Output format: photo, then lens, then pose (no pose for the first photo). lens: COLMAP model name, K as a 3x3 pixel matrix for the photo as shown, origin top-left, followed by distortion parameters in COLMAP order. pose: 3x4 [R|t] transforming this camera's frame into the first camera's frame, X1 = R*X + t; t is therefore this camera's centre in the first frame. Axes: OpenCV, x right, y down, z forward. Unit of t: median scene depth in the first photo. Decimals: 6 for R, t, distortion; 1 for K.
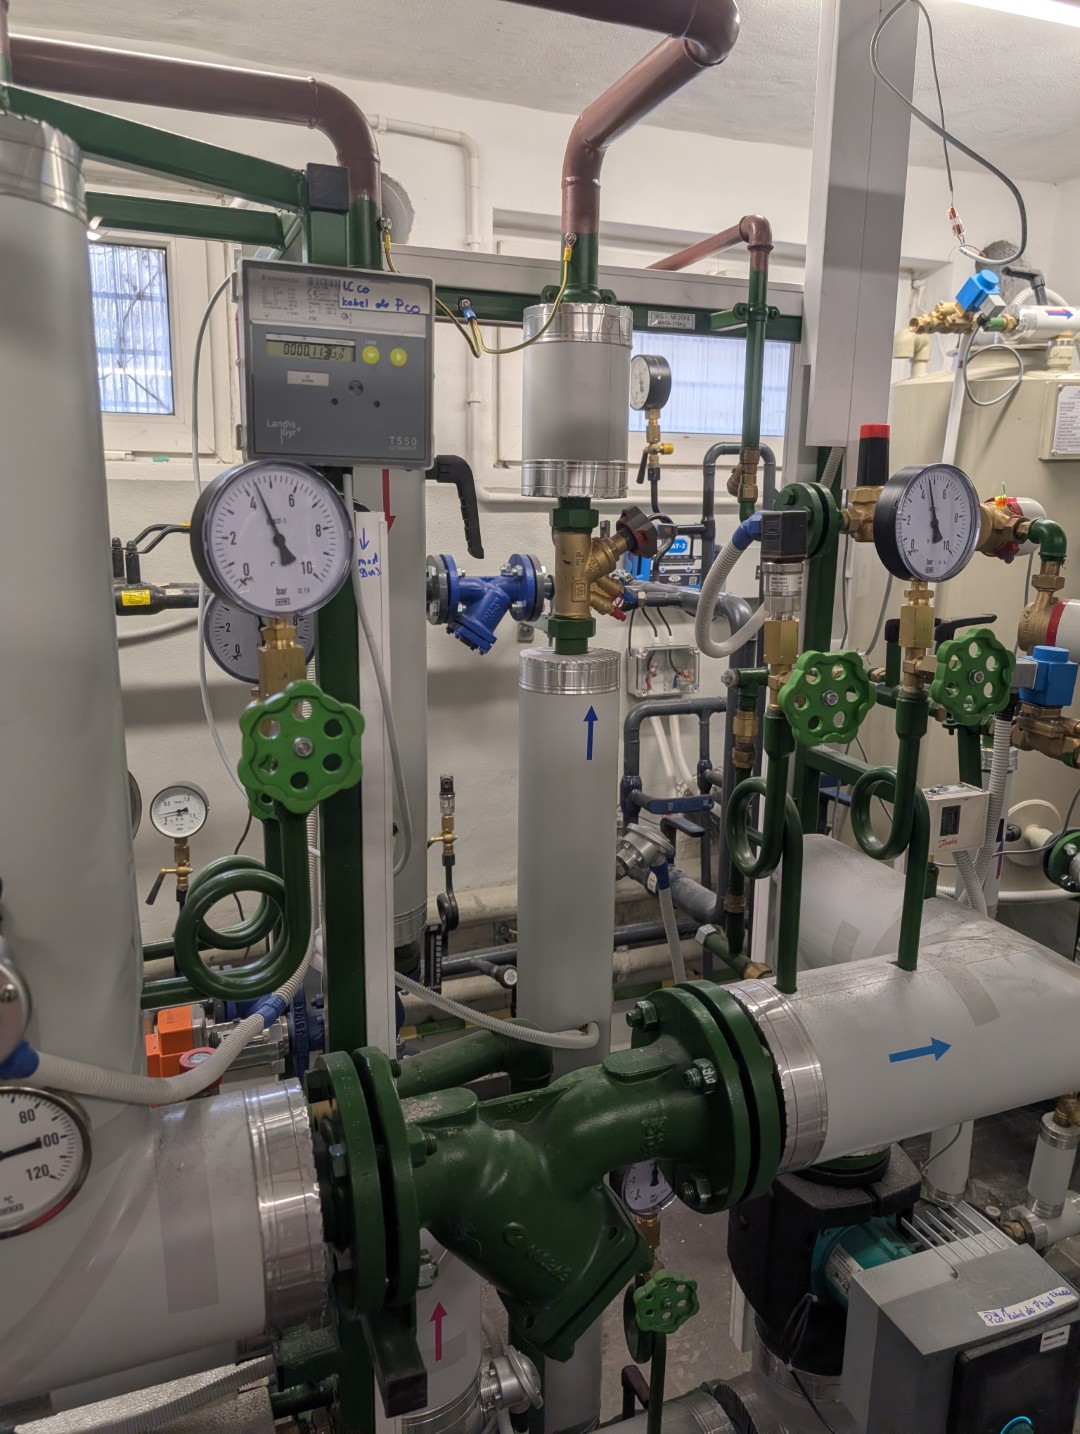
lens RADIAL K [[1066.3, 0, 536.9], [0, 1066.3, 707.9], [0, 0, 1]] dist [0.006472, -0.006384]
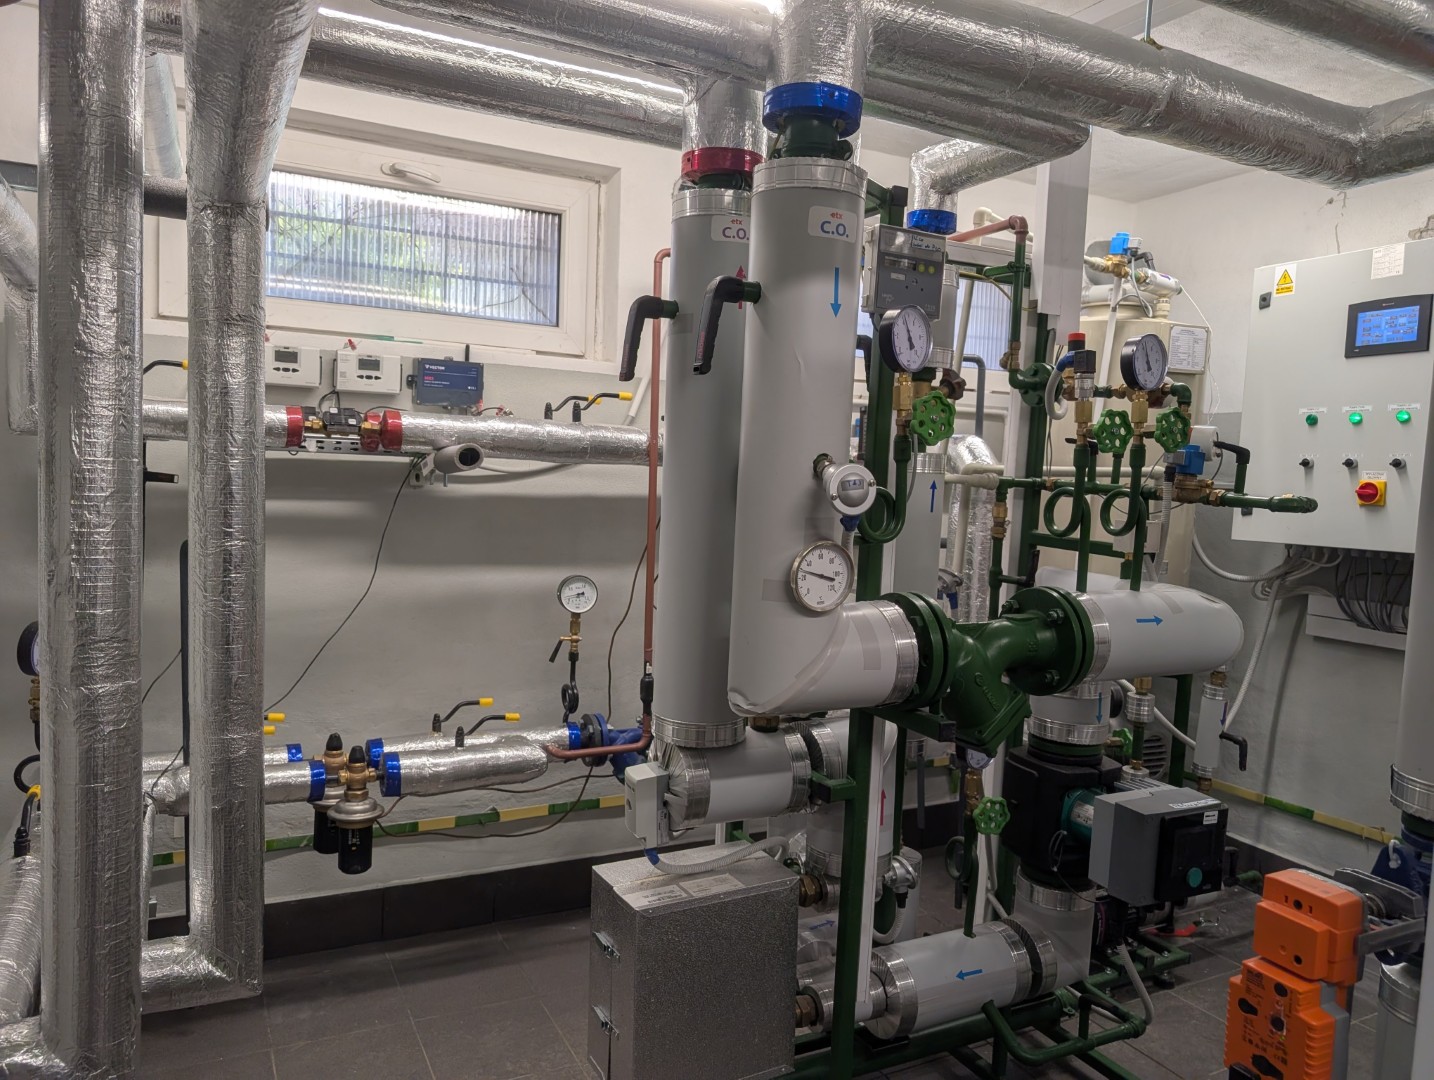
lens RADIAL K [[1048.7, 0, 704.3], [0, 1048.7, 543.5], [0, 0, 1]] dist [0.012509, -0.008422]
pose [[0.994708, 0.020114, 0.100758, -0.504549], [-0.008270, 0.993143, -0.116615, 0.311061], [-0.102413, 0.115164, 0.988053, -0.658210]]
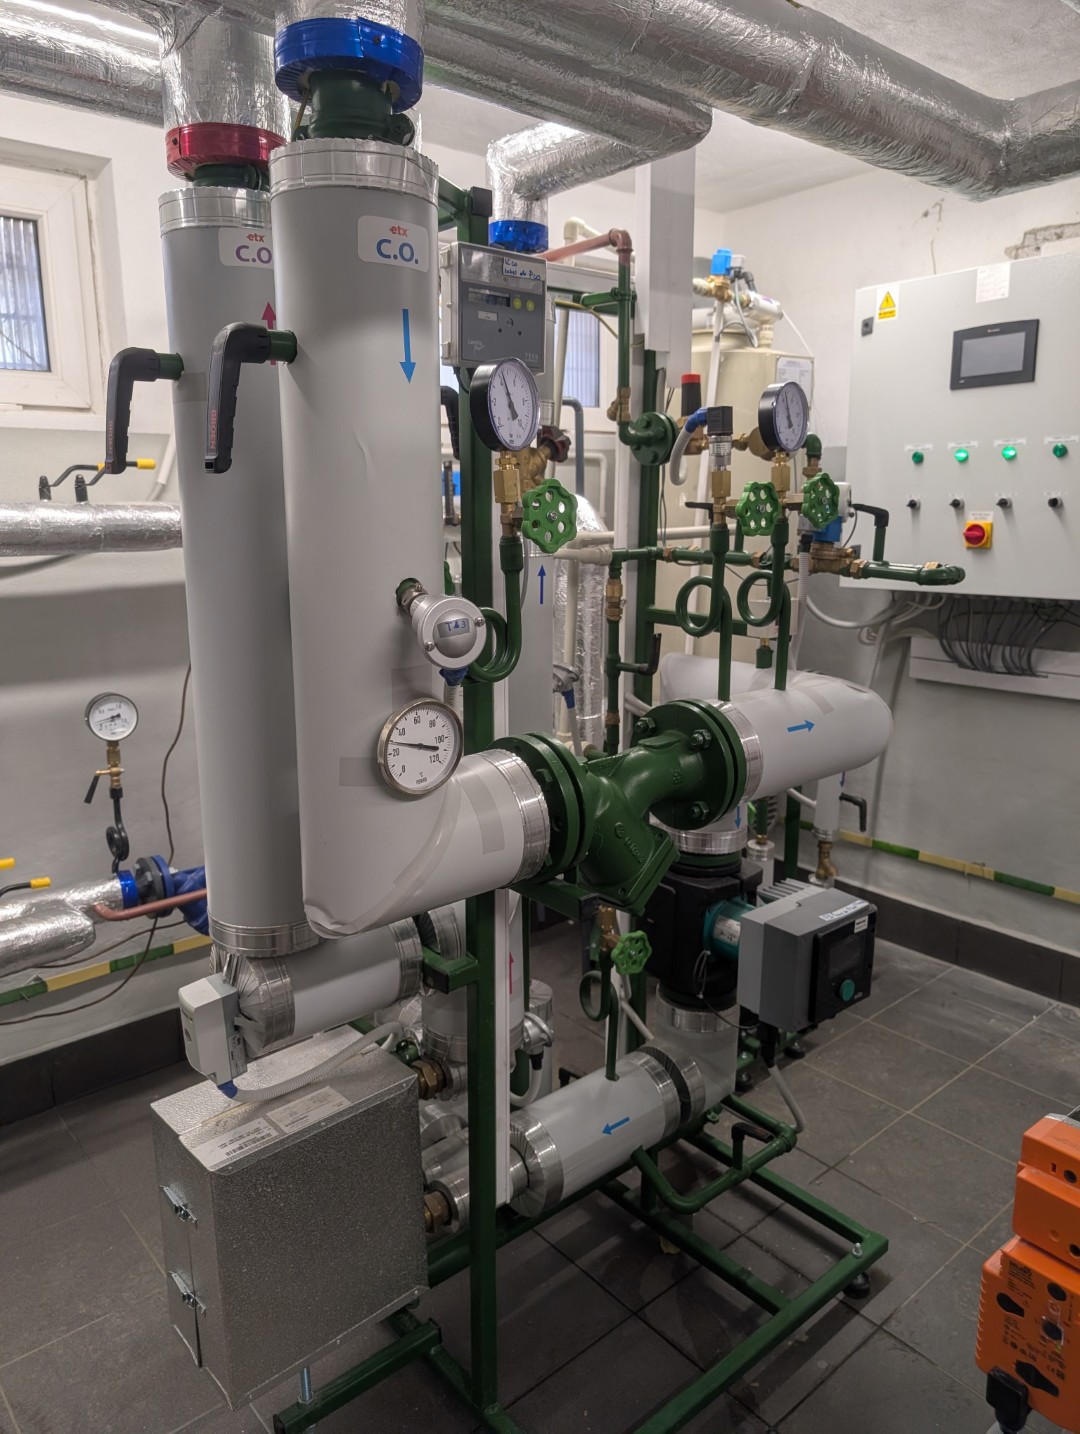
lens RADIAL K [[1066.3, 0, 536.9], [0, 1066.3, 707.9], [0, 0, 1]] dist [0.006472, -0.006384]
pose [[0.944292, -0.082567, 0.318583, -0.438797], [0.081836, 0.996522, 0.015703, 0.172374], [-0.318772, 0.011243, 0.947765, -0.367130]]
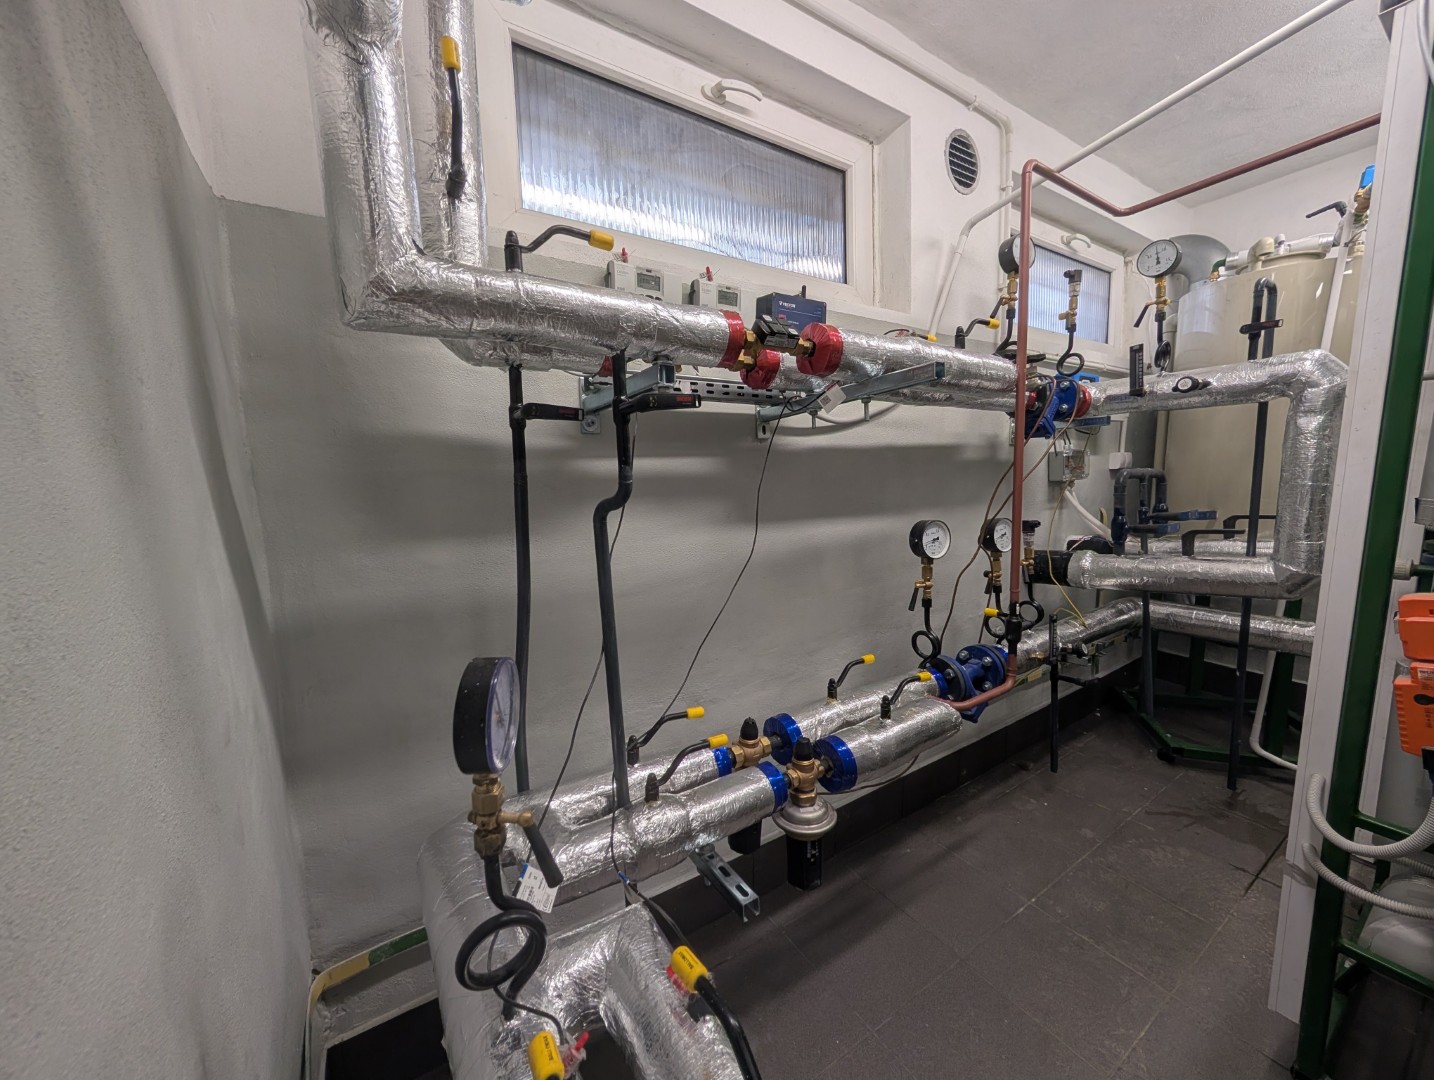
lens RADIAL K [[558.4, 0, 717.0], [0, 558.4, 540.0], [0, 0, 1]] dist [0.011995, -0.000011]
pose [[0.980120, -0.059828, 0.189172, -1.220553], [0.074597, 0.994616, -0.071933, 0.209411], [-0.183850, 0.084615, 0.979306, 0.549997]]
